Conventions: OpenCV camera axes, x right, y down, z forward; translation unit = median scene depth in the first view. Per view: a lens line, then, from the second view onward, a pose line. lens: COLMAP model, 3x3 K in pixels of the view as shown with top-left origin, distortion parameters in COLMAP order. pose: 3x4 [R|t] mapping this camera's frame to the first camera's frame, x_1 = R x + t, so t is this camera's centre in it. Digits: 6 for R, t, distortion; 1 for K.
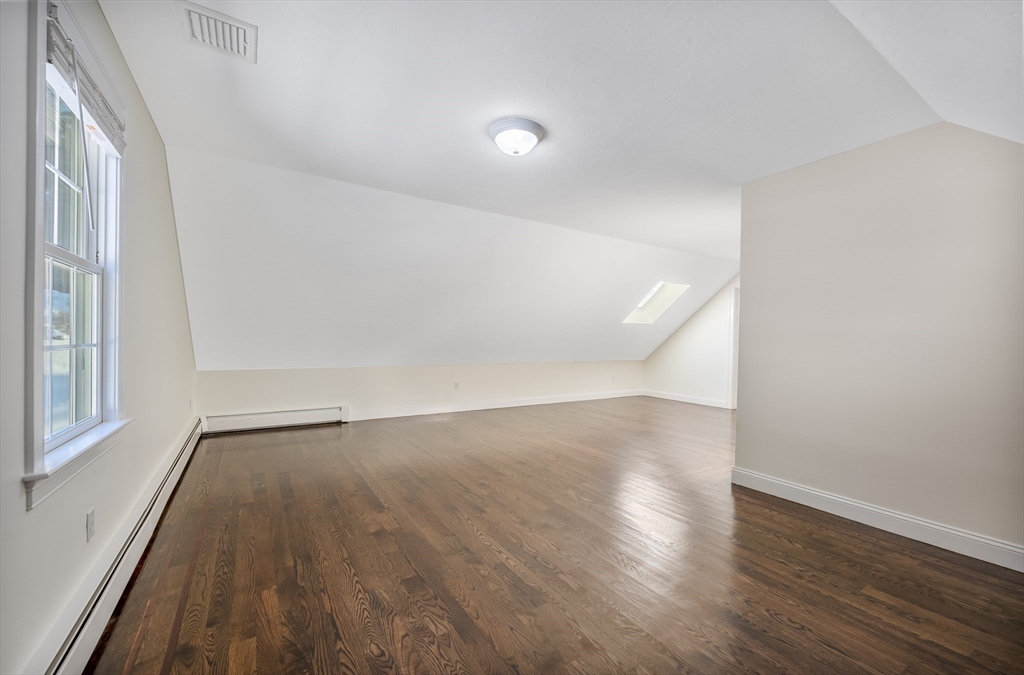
lens RADIAL K [[411.0, 0, 501.1], [0, 411.0, 343.1], [0, 0, 1]] dist [0.000192, -0.000012]
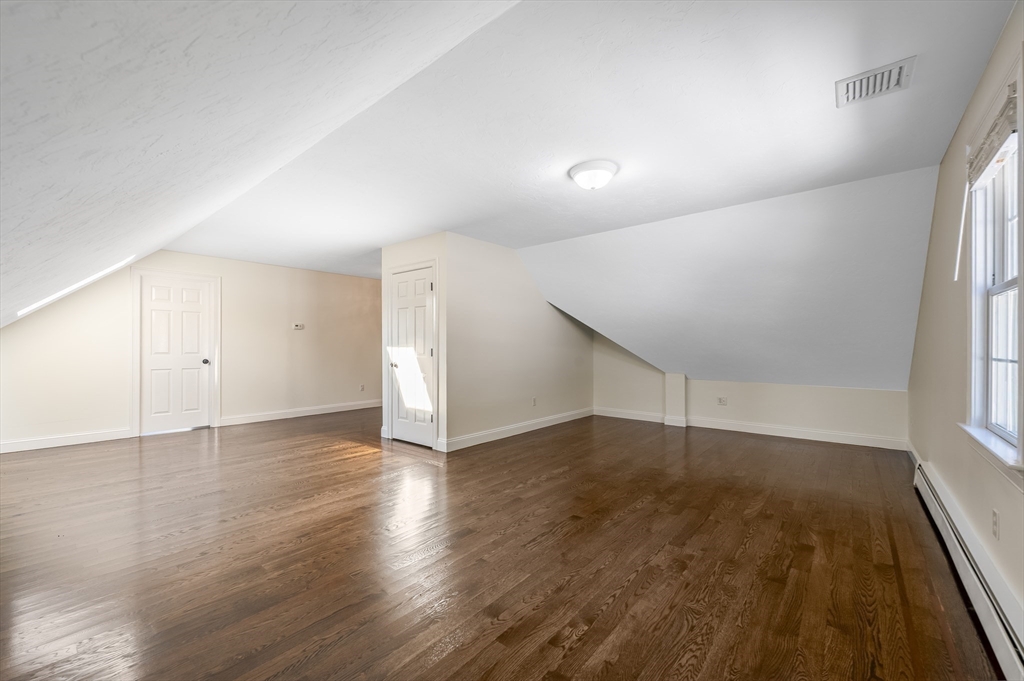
lens RADIAL K [[408.0, 0, 508.0], [0, 408.0, 344.1], [0, 0, 1]] dist [0.010471, 0.000123]
pose [[-0.319986, -0.009705, 0.947373, -1.241995], [0.002024, 0.999938, 0.010928, -0.051076], [-0.947420, 0.005414, -0.319947, 1.981009]]
